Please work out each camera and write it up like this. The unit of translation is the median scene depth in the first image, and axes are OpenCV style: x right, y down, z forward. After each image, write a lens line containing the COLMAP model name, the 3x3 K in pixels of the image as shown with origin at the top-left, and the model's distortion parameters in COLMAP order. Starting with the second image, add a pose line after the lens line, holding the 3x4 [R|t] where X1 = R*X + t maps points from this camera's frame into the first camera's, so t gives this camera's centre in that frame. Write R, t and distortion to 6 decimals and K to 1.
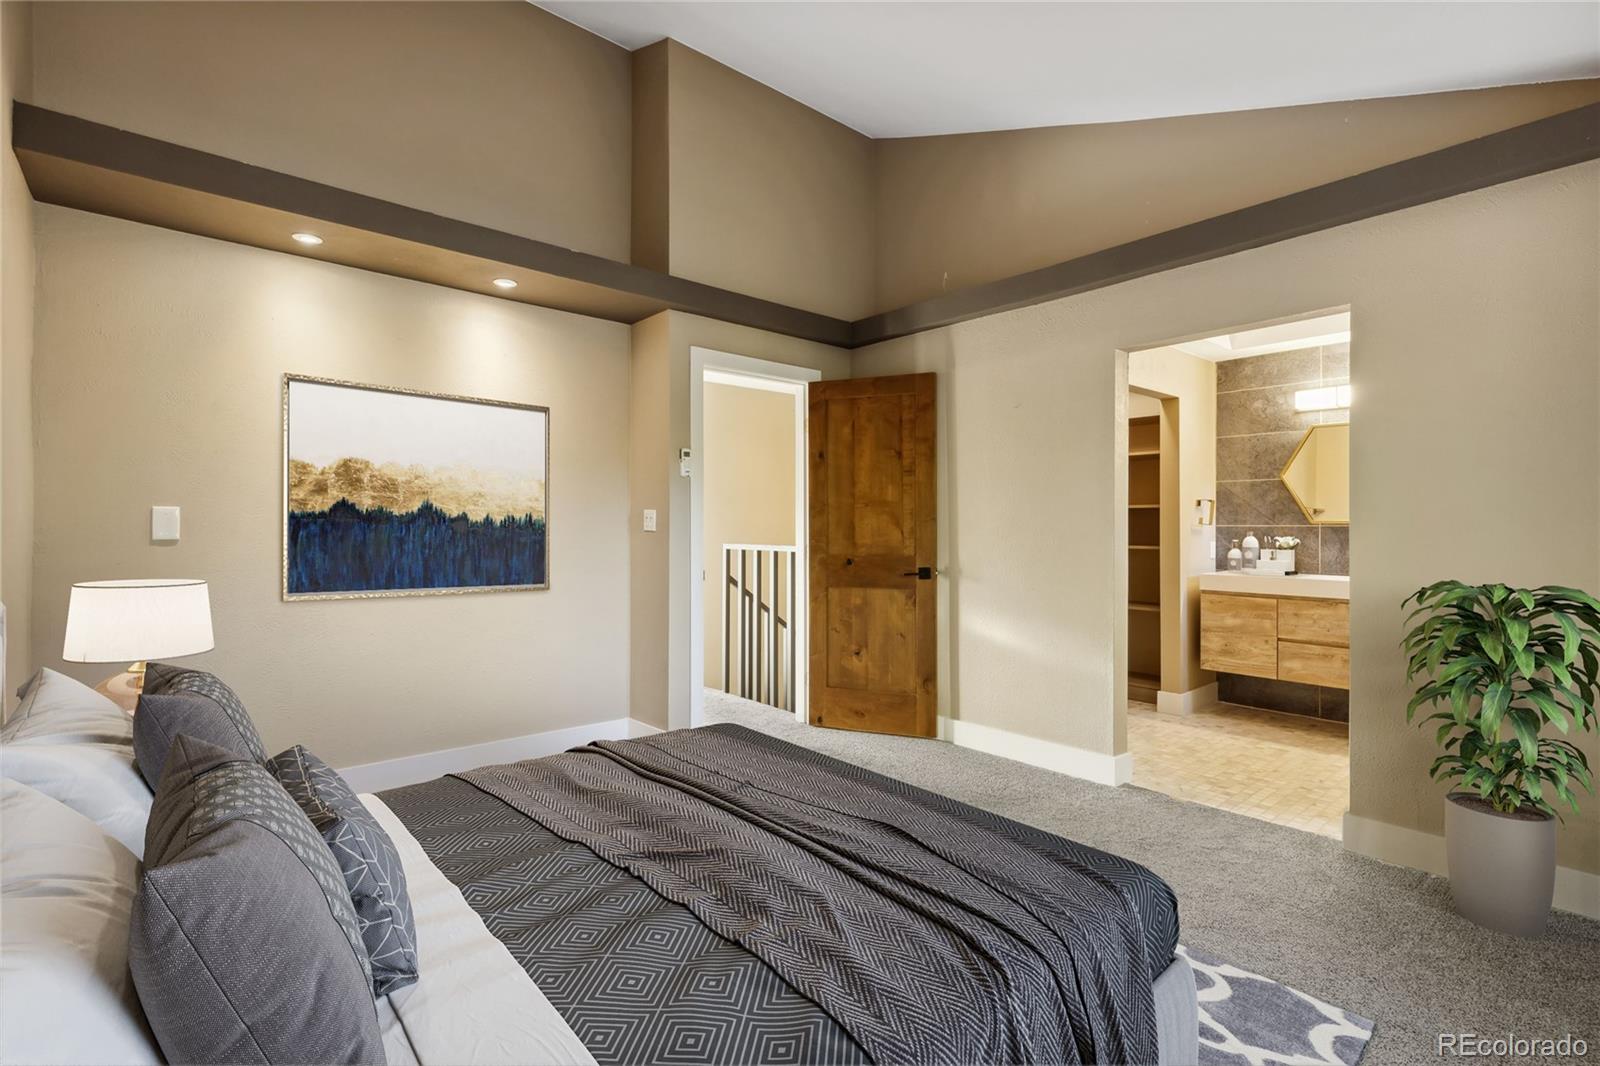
lens RADIAL K [[734.5, 0, 793.8], [0, 734.5, 521.5], [0, 0, 1]] dist [-0.001611, -0.000084]
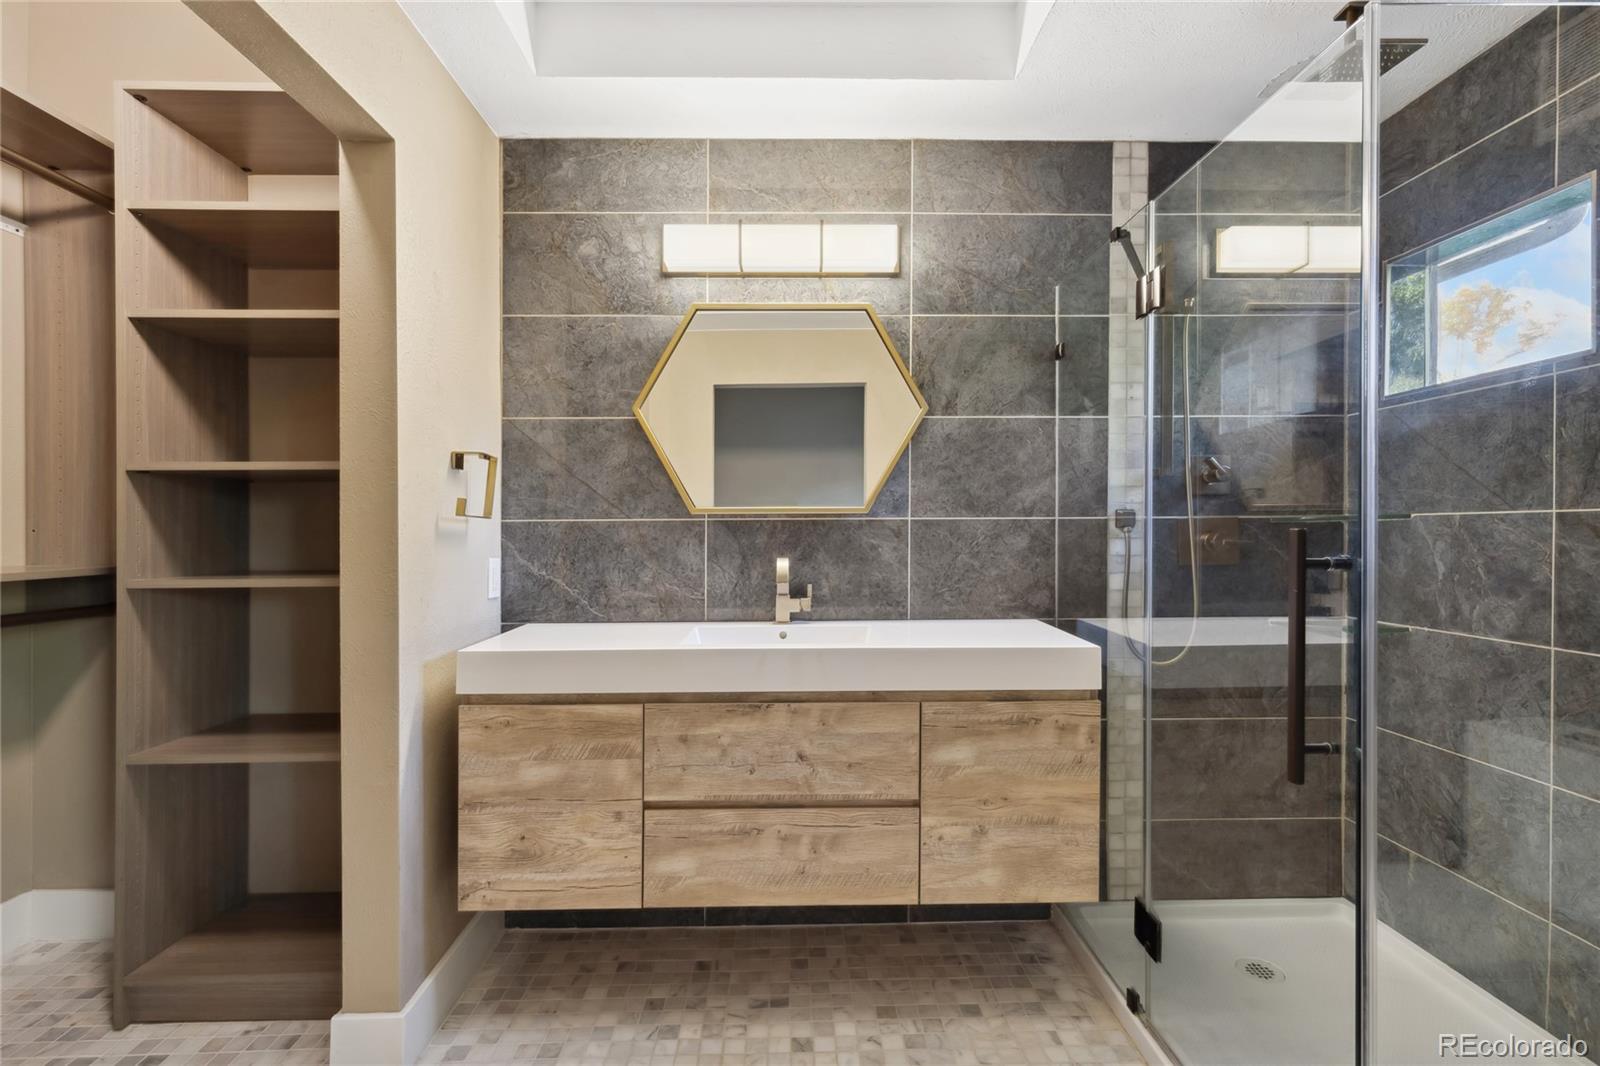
lens RADIAL K [[734.5, 0, 797.0], [0, 734.5, 530.4], [0, 0, 1]] dist [-0.001611, -0.000084]
pose [[0.631077, -0.001319, 0.775719, 0.376539], [0.000060, 0.999999, 0.001652, 0.011604], [-0.775720, -0.000996, 0.631076, 0.637631]]
